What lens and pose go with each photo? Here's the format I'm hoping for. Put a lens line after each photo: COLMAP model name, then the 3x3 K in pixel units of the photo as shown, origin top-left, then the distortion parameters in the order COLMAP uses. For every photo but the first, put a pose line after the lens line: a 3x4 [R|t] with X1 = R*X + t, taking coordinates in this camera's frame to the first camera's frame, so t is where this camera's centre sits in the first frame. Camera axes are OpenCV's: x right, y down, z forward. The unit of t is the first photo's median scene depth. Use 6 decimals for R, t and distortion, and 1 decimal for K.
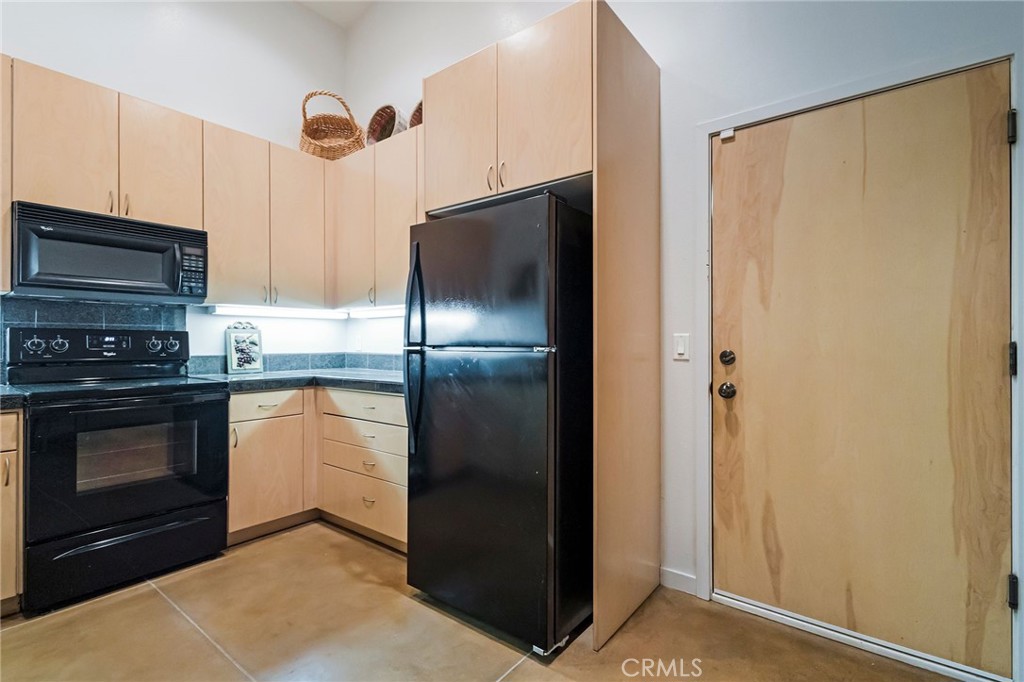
lens RADIAL K [[473.4, 0, 512.0], [0, 473.4, 341.0], [0, 0, 1]] dist [0.000006, 0.000197]
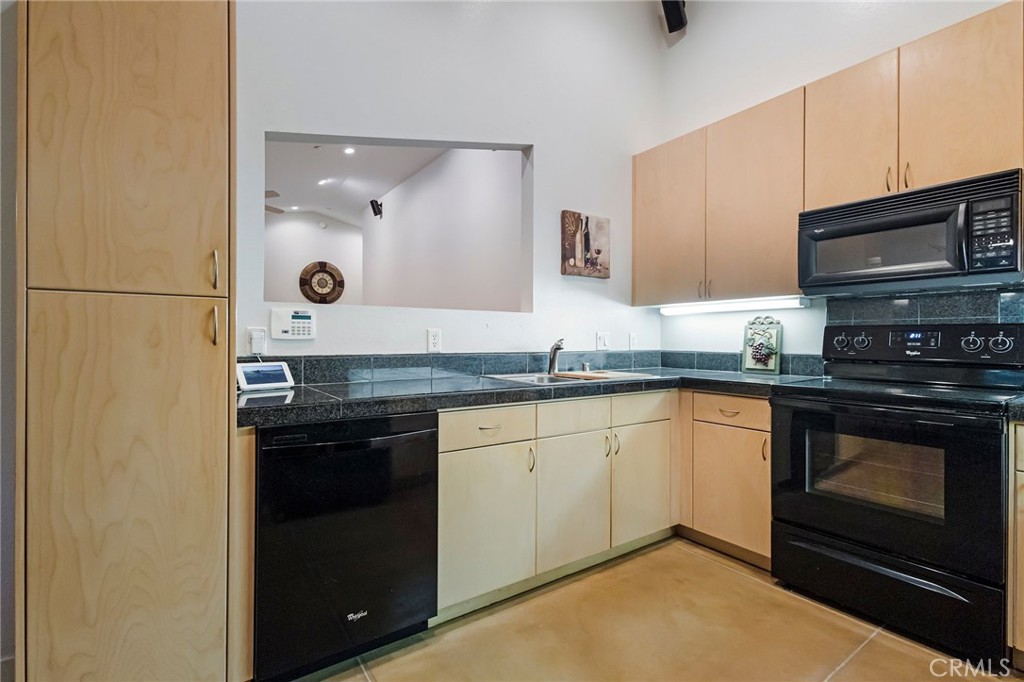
lens RADIAL K [[473.4, 0, 512.0], [0, 473.4, 341.0], [0, 0, 1]] dist [0.000006, 0.000197]
pose [[-0.284923, -0.000581, -0.958550, 0.180543], [-0.001955, 0.999998, -0.000025, 0.006895], [0.958548, 0.001867, -0.284924, 0.545701]]
